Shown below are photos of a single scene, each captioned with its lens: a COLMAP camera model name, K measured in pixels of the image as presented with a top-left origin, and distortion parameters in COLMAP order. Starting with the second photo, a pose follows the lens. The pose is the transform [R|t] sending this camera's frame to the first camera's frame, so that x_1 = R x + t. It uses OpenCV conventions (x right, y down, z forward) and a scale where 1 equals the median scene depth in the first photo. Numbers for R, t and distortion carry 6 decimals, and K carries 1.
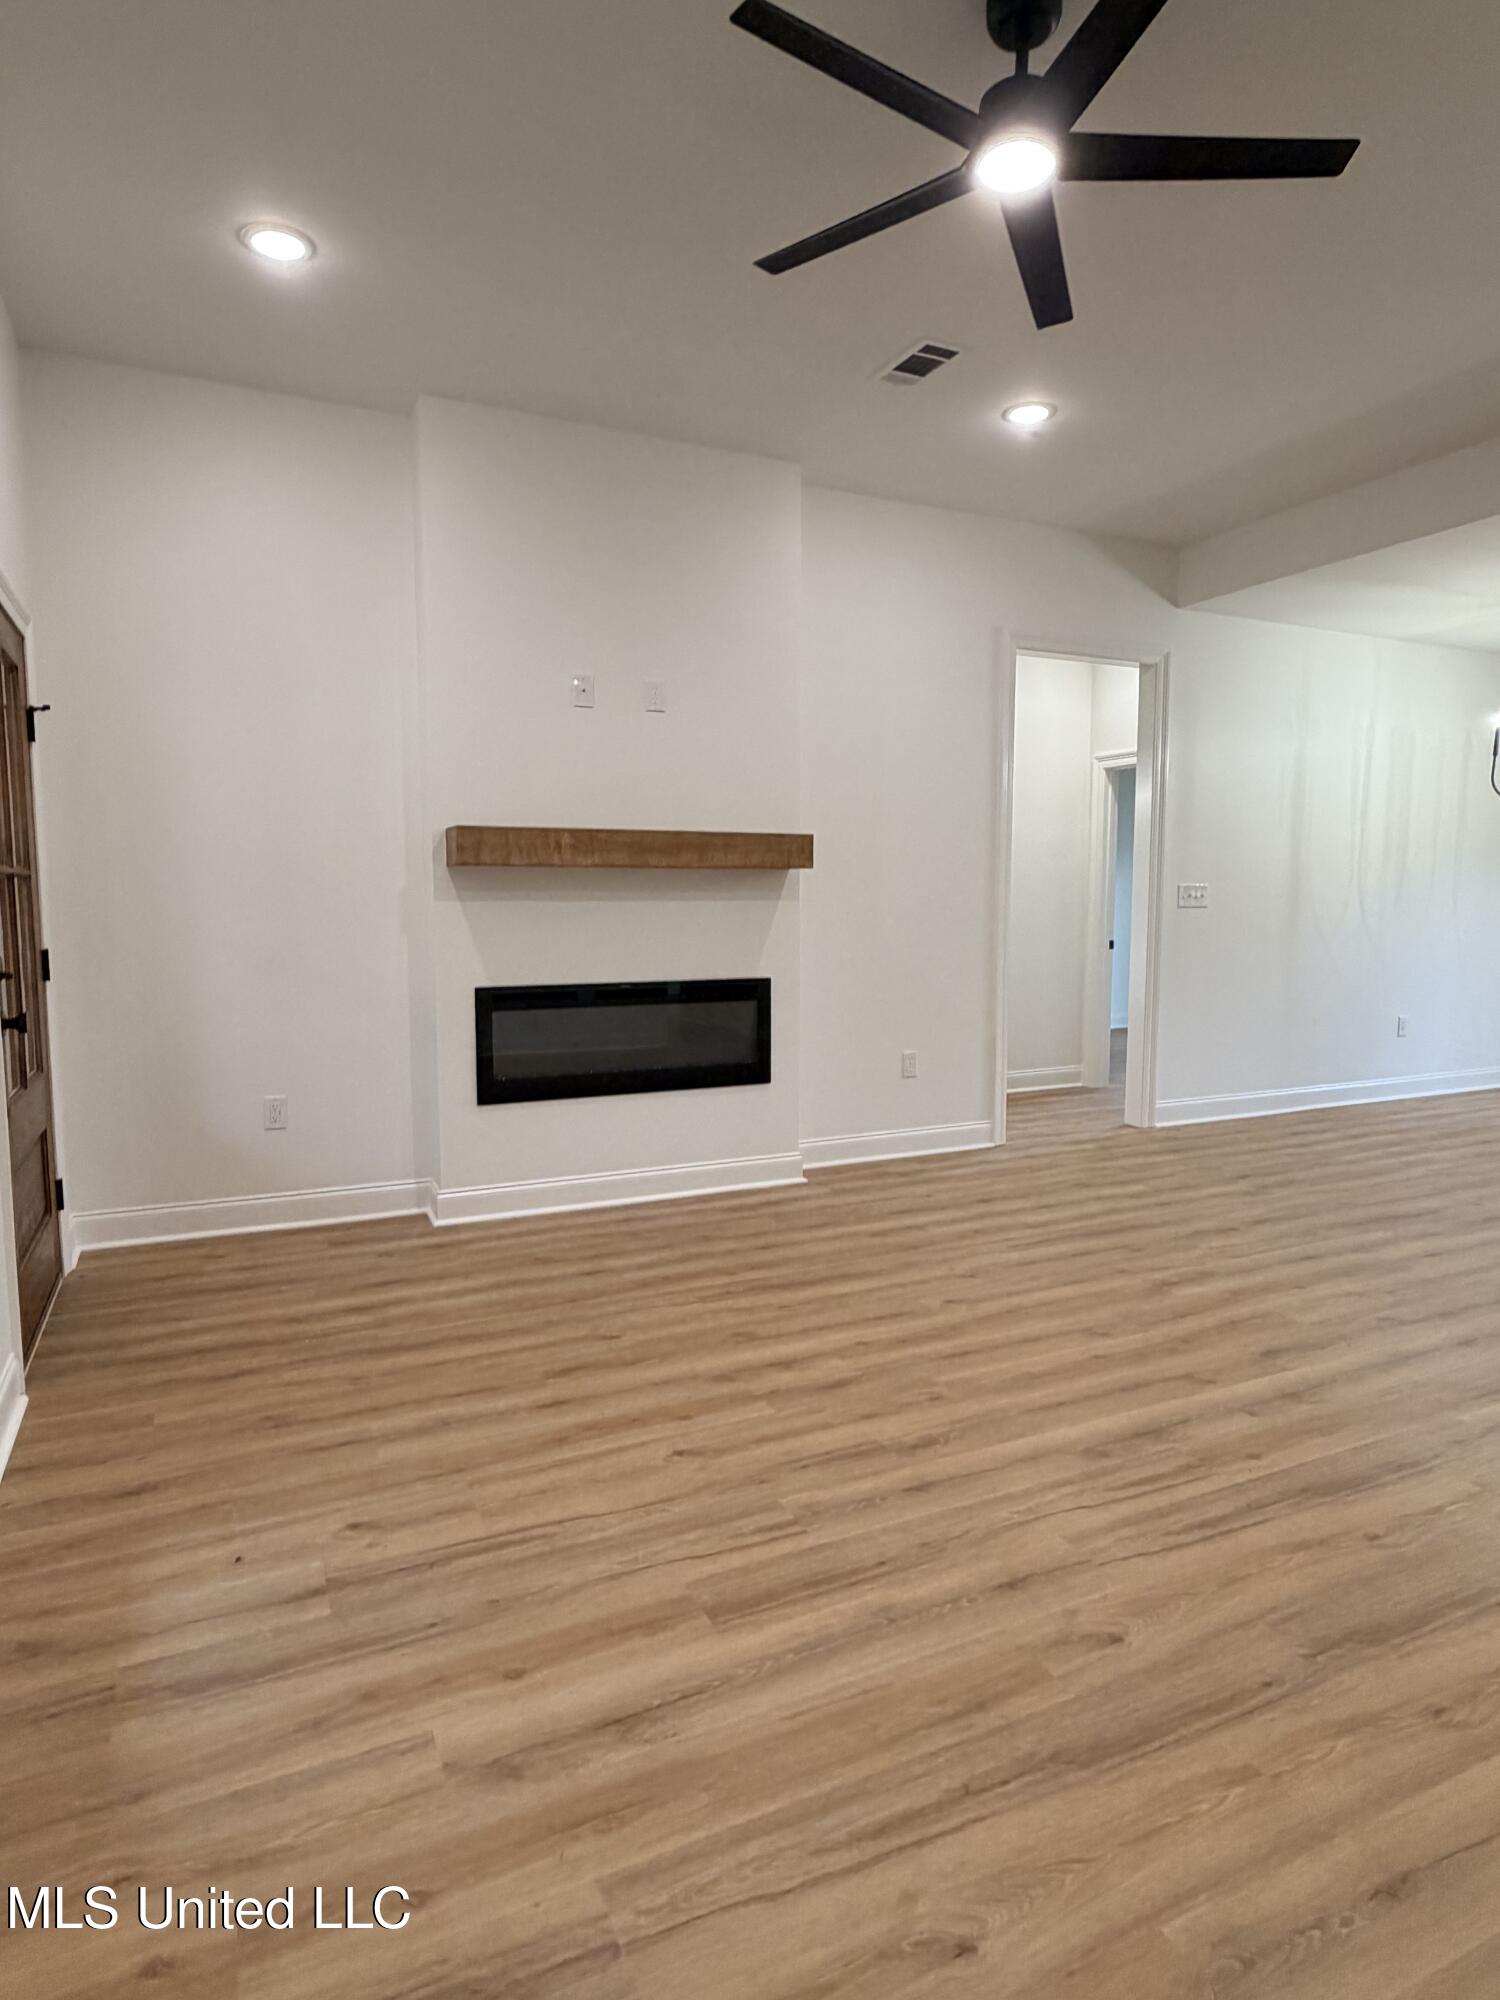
lens RADIAL K [[1104.9, 0, 750.0], [0, 1104.9, 1000.0], [0, 0, 1]] dist [-0.003835, -0.000870]
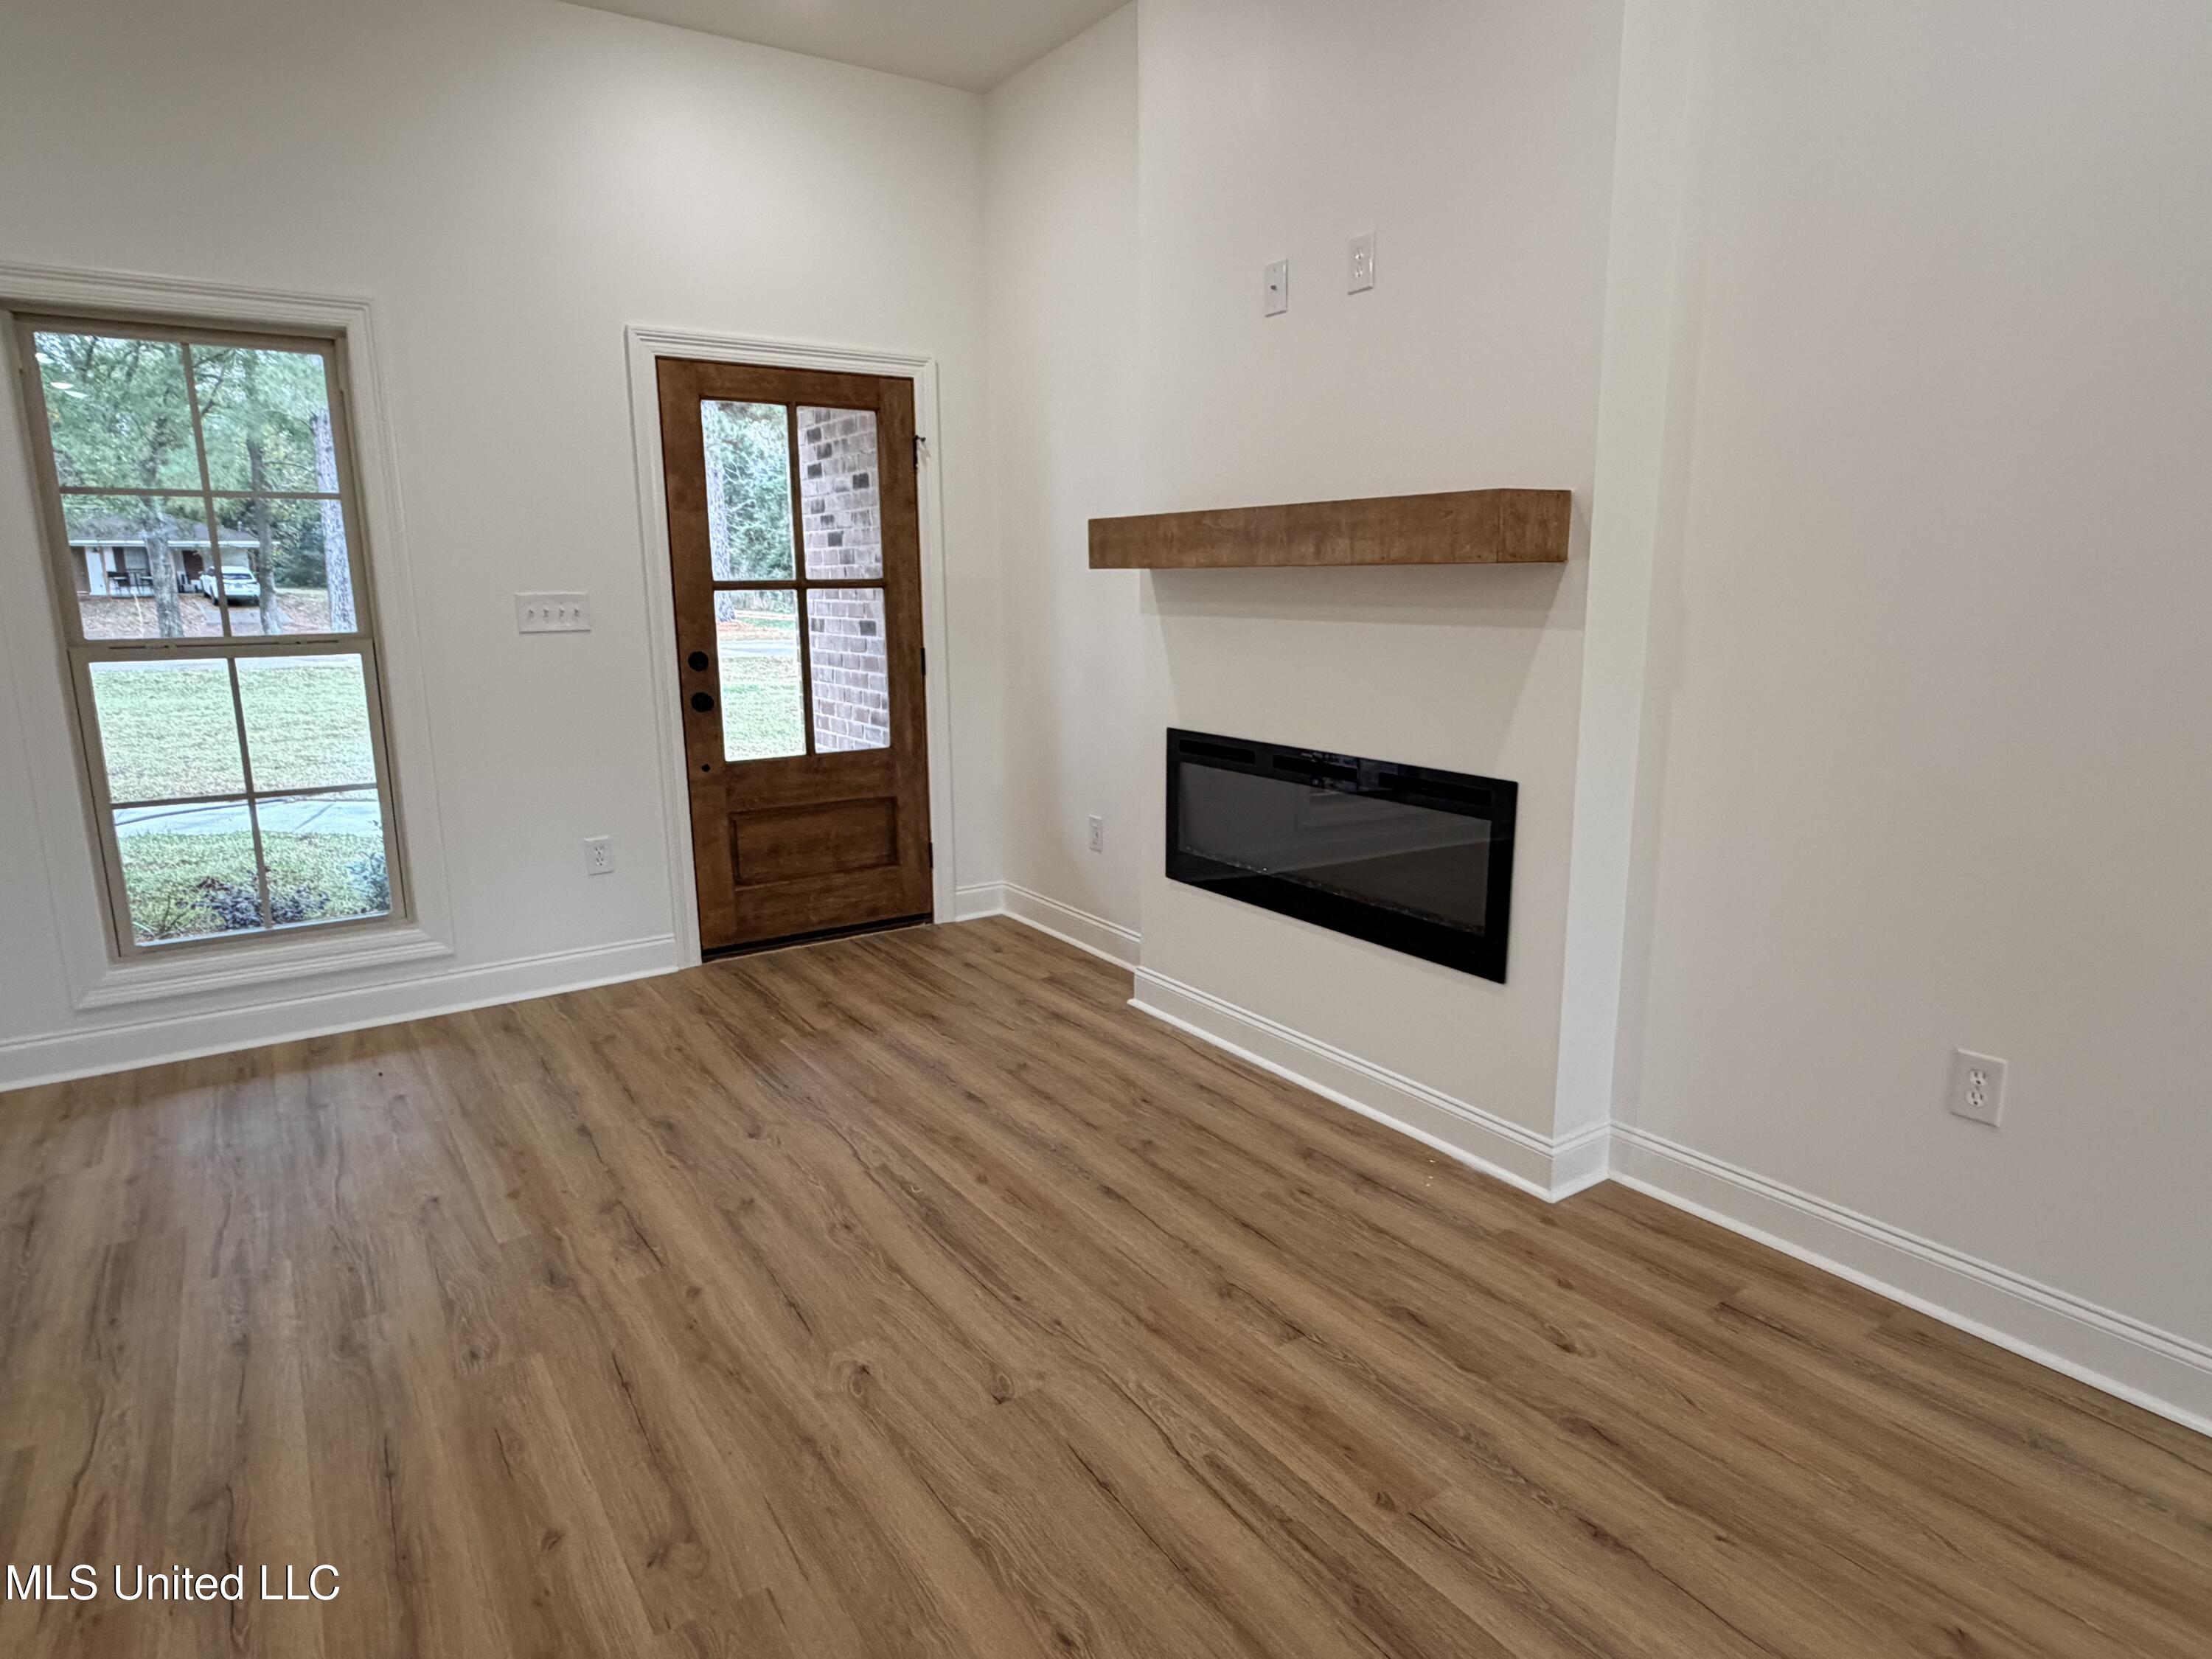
lens RADIAL K [[1268.2, 0, 1106.0], [0, 1268.2, 829.5], [0, 0, 1]] dist [-0.001431, -0.001173]
pose [[0.162734, 0.190921, -0.968022, 0.666200], [-0.087951, 0.980002, 0.178499, -0.103383], [0.982742, 0.056090, 0.176271, 0.863212]]
